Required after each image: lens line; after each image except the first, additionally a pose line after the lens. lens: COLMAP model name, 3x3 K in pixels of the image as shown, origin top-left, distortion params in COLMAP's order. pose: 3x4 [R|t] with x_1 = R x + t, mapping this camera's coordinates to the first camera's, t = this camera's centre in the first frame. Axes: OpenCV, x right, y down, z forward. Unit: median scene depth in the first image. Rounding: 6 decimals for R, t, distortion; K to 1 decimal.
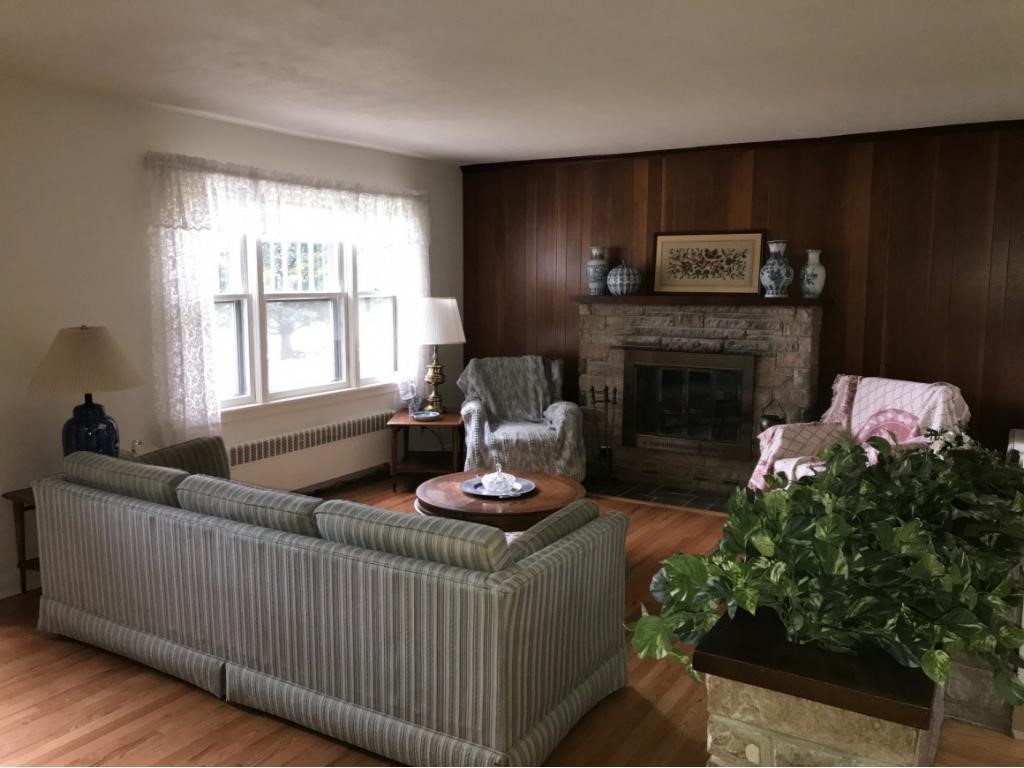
lens RADIAL K [[835.4, 0, 510.9], [0, 835.4, 387.9], [0, 0, 1]] dist [0.051648, -0.052591]
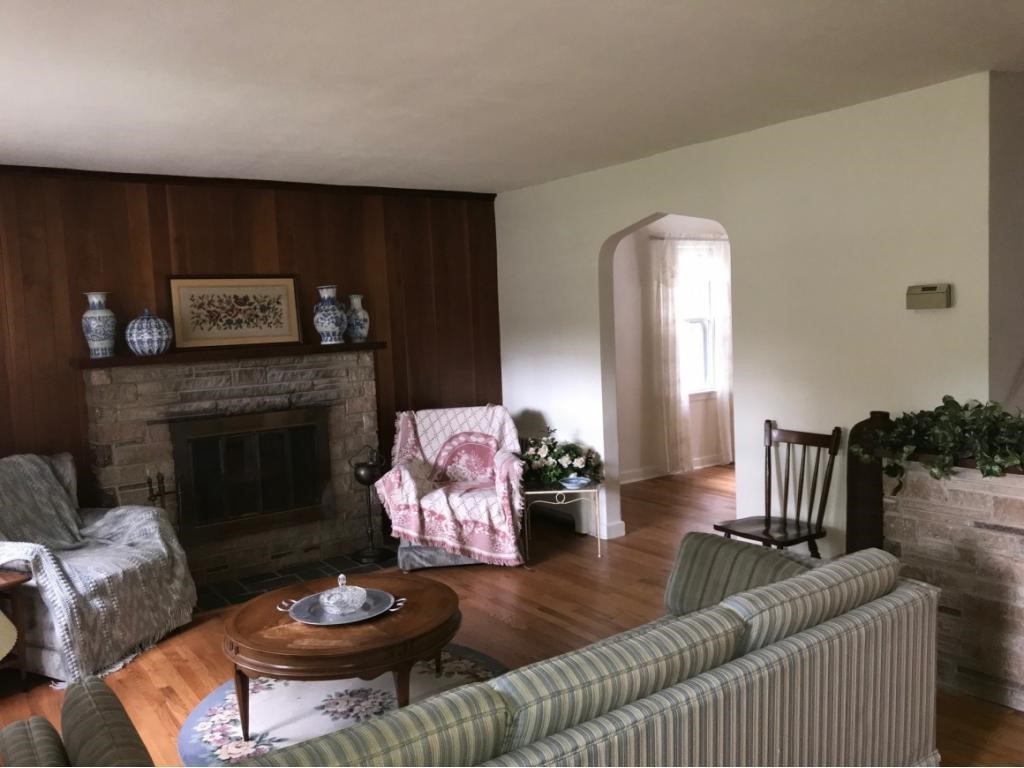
lens RADIAL K [[835.4, 0, 514.1], [0, 835.4, 387.5], [0, 0, 1]] dist [0.051648, -0.052591]
pose [[0.383394, -0.099635, 0.918195, -0.476199], [0.166238, 0.985372, 0.037512, -0.057081], [-0.908501, 0.138257, 0.394349, 0.416321]]
